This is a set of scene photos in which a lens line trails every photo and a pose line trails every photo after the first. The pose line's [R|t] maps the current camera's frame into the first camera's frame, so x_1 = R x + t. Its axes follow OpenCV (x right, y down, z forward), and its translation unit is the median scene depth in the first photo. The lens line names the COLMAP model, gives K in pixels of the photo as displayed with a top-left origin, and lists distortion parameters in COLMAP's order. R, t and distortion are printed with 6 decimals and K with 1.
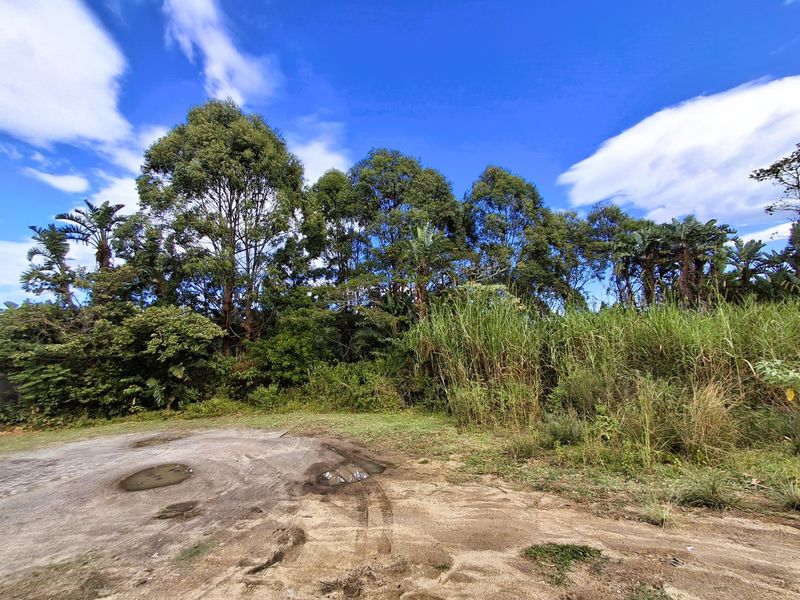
lens RADIAL K [[364.9, 0, 405.6], [0, 364.9, 295.8], [0, 0, 1]] dist [0.001418, 0.003547]
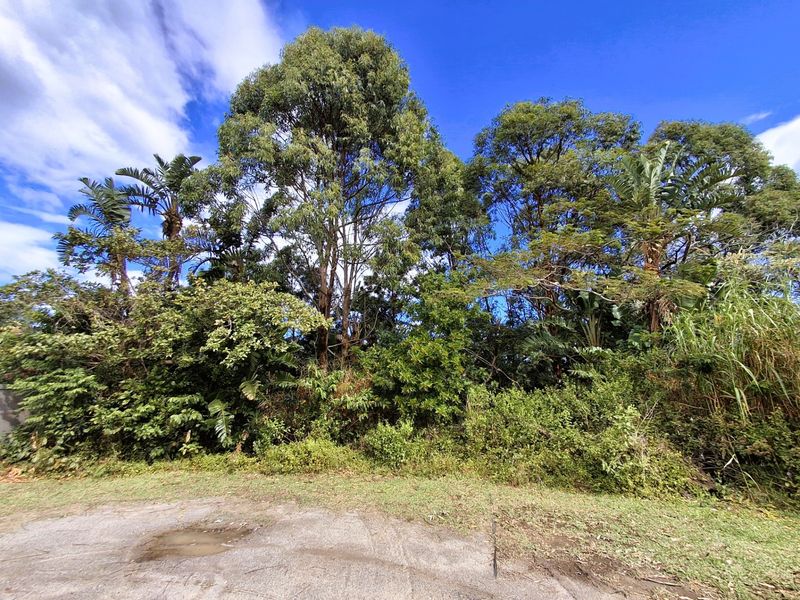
lens RADIAL K [[364.9, 0, 400.5], [0, 364.9, 301.4], [0, 0, 1]] dist [0.001418, 0.003547]
pose [[0.978878, -0.011534, -0.204121, -0.265454], [-0.007458, 0.995728, -0.092030, 0.116634], [0.204310, 0.091609, 0.974610, 0.452582]]
